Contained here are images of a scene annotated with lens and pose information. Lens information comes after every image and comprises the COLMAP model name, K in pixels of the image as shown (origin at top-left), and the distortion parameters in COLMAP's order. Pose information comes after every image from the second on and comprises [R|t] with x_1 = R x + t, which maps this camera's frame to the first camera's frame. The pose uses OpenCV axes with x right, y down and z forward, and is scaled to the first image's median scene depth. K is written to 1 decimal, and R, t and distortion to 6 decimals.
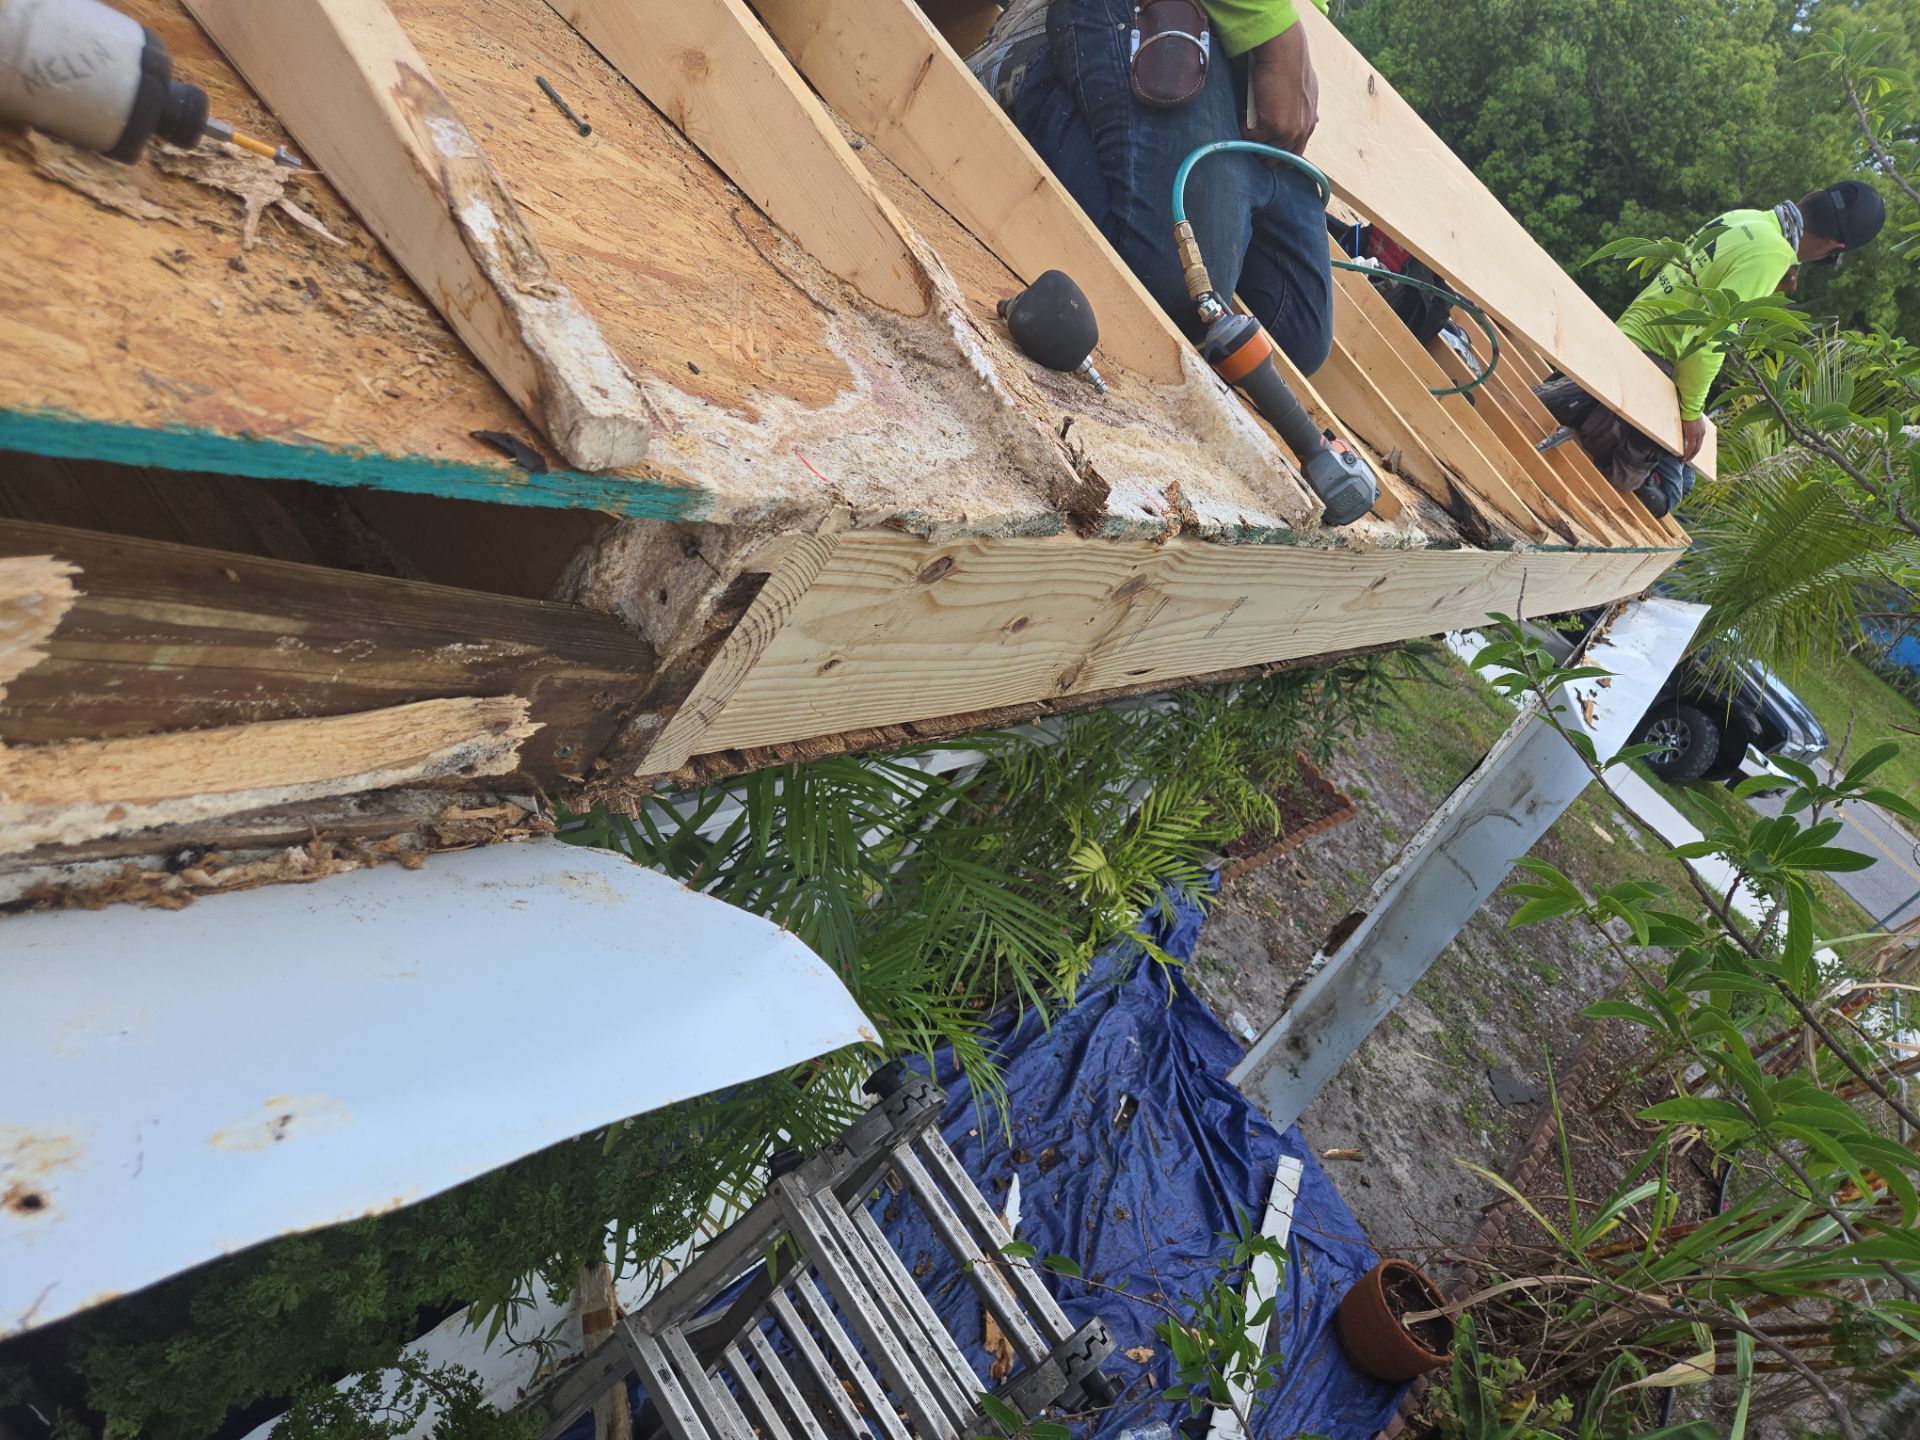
lens RADIAL K [[1275.1, 0, 955.1], [0, 1275.1, 641.8], [0, 0, 1]] dist [0.059676, -0.059829]
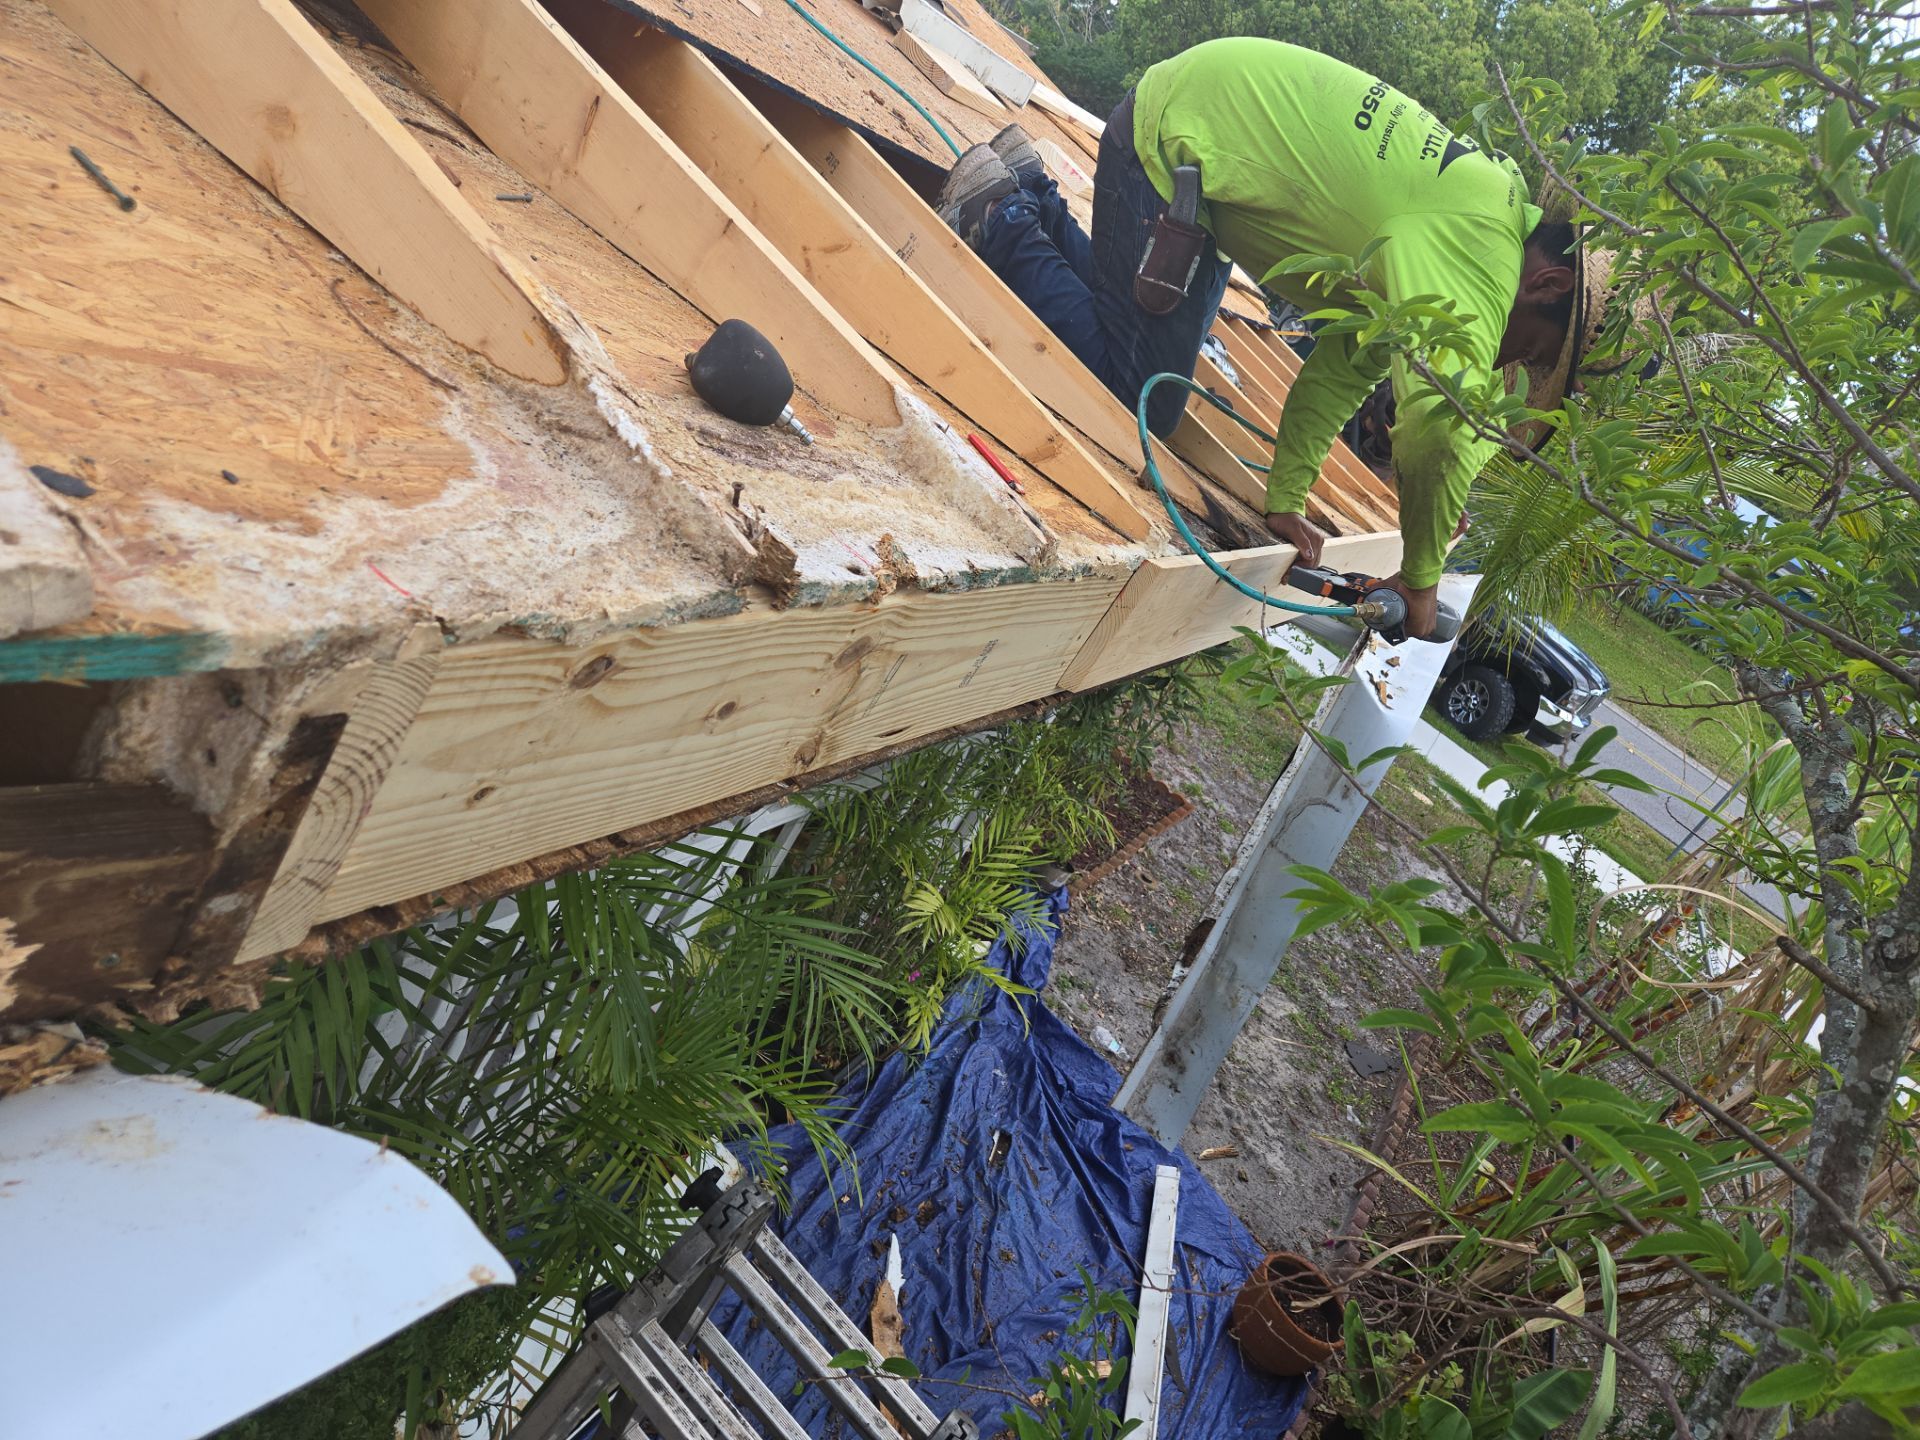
lens RADIAL K [[1223.4, 0, 1009.1], [0, 1223.4, 610.0], [0, 0, 1]] dist [0.070847, -0.061907]
pose [[0.985038, -0.111499, 0.131408, 0.108645], [0.115803, 0.992943, -0.025555, -0.029665], [-0.127631, 0.040390, 0.990999, 0.084206]]
